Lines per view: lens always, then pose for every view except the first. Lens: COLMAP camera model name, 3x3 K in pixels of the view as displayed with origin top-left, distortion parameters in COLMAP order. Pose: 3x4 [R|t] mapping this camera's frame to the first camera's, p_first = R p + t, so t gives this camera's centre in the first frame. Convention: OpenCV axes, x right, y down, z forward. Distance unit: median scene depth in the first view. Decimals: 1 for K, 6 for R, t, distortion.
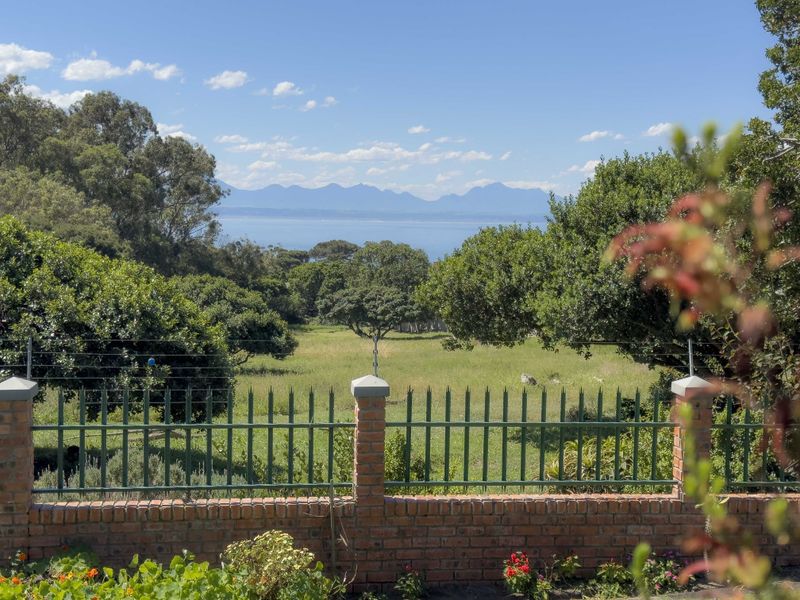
lens RADIAL K [[1124.6, 0, 398.4], [0, 1124.6, 303.4], [0, 0, 1]] dist [0.167561, 0.000000]
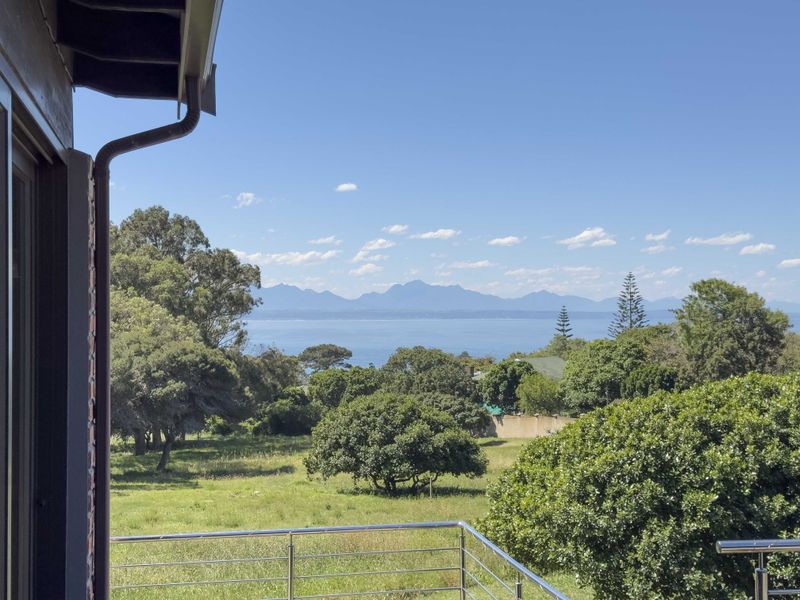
lens RADIAL K [[1124.6, 0, 399.5], [0, 1124.6, 300.7], [0, 0, 1]] dist [0.167561, 0.000000]
pose [[0.997373, -0.019946, 0.069632, -0.116642], [0.026078, 0.995752, -0.088301, -0.009682], [-0.067575, 0.089885, 0.993657, 0.003628]]
